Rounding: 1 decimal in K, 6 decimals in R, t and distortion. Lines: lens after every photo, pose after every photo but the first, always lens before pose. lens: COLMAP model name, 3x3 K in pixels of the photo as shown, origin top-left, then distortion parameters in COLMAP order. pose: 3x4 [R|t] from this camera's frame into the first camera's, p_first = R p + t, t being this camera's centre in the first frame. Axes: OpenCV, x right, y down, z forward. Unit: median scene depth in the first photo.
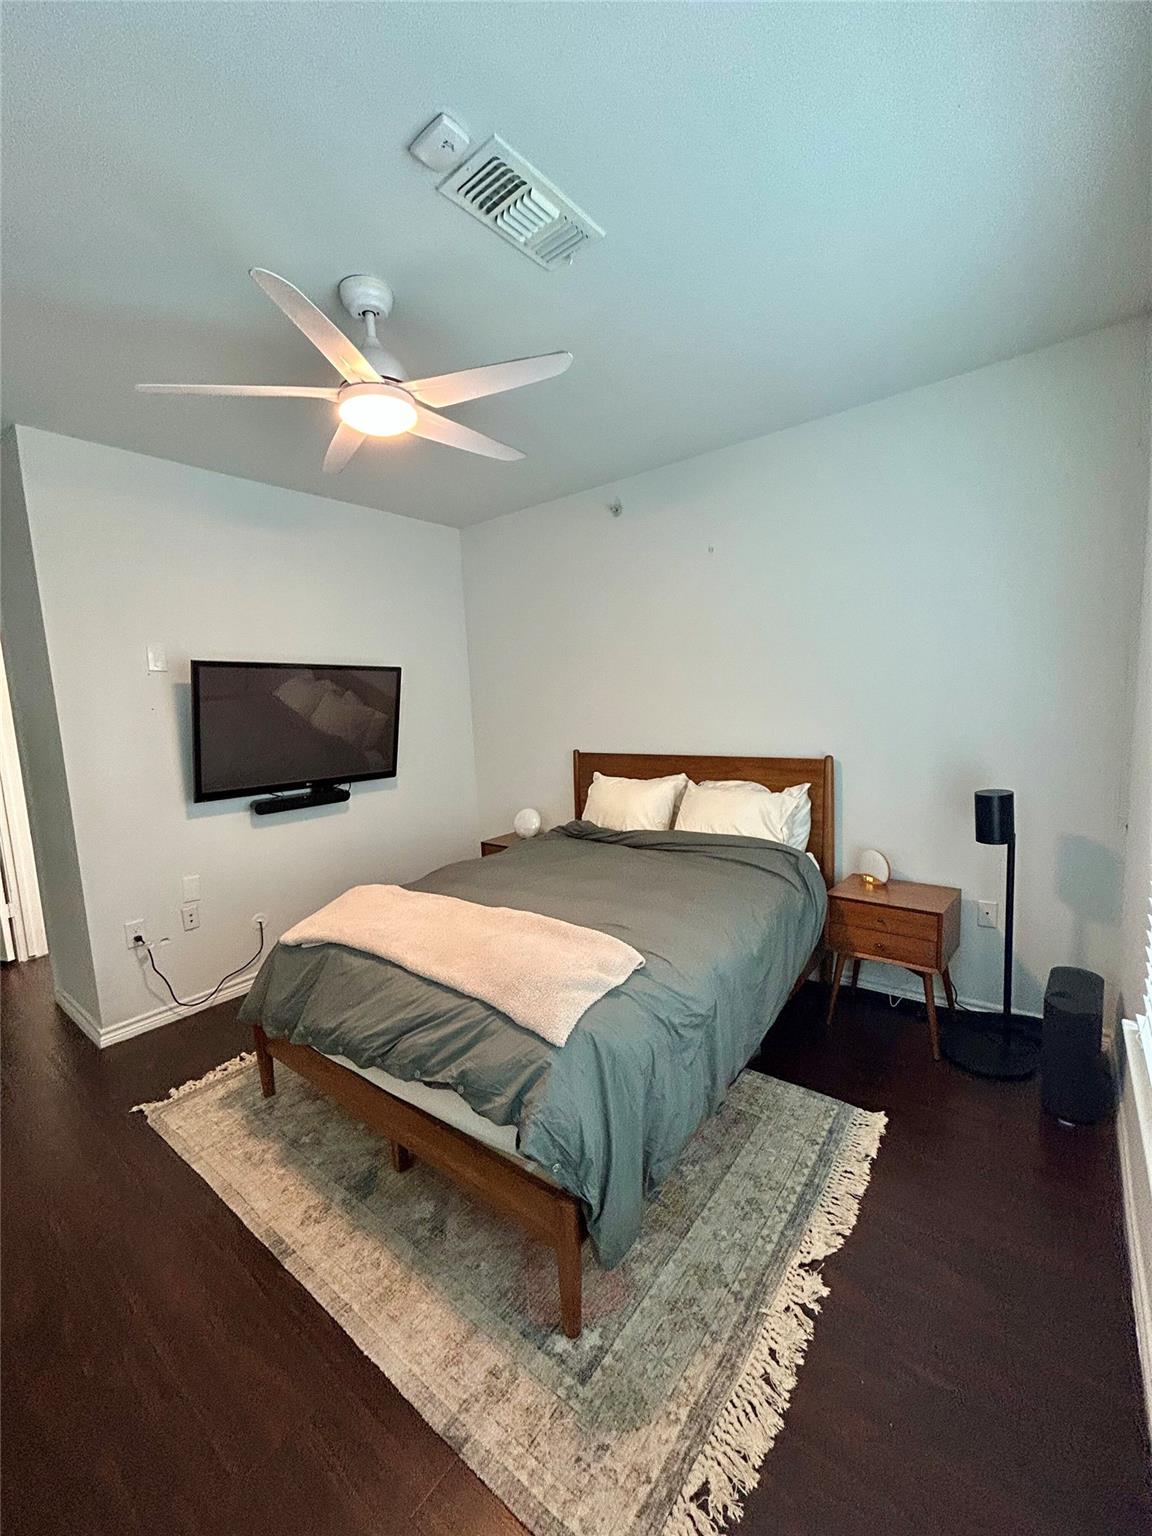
lens RADIAL K [[617.3, 0, 580.1], [0, 617.3, 772.9], [0, 0, 1]] dist [0.001196, -0.000177]
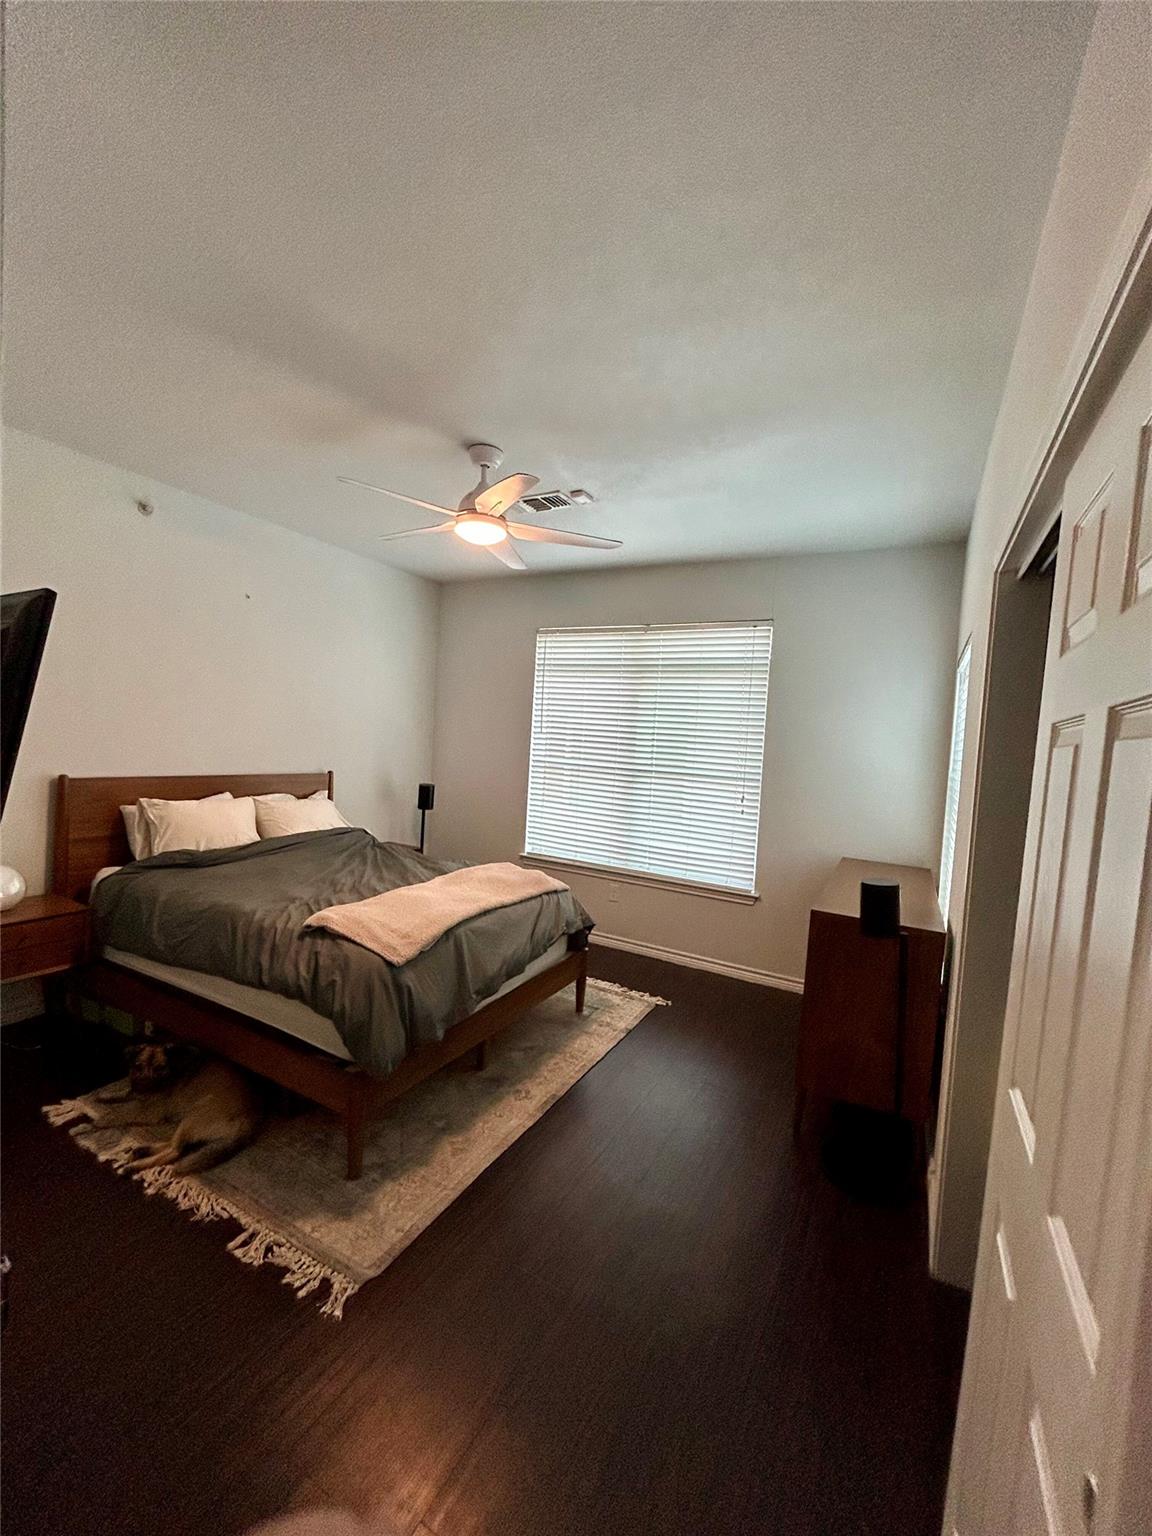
lens RADIAL K [[617.3, 0, 572.1], [0, 617.3, 772.0], [0, 0, 1]] dist [0.001196, -0.000177]
pose [[-0.161078, -0.014833, 0.986830, -1.551270], [0.064920, 0.997562, 0.025591, -0.035616], [-0.984804, 0.068187, -0.159722, 0.908992]]
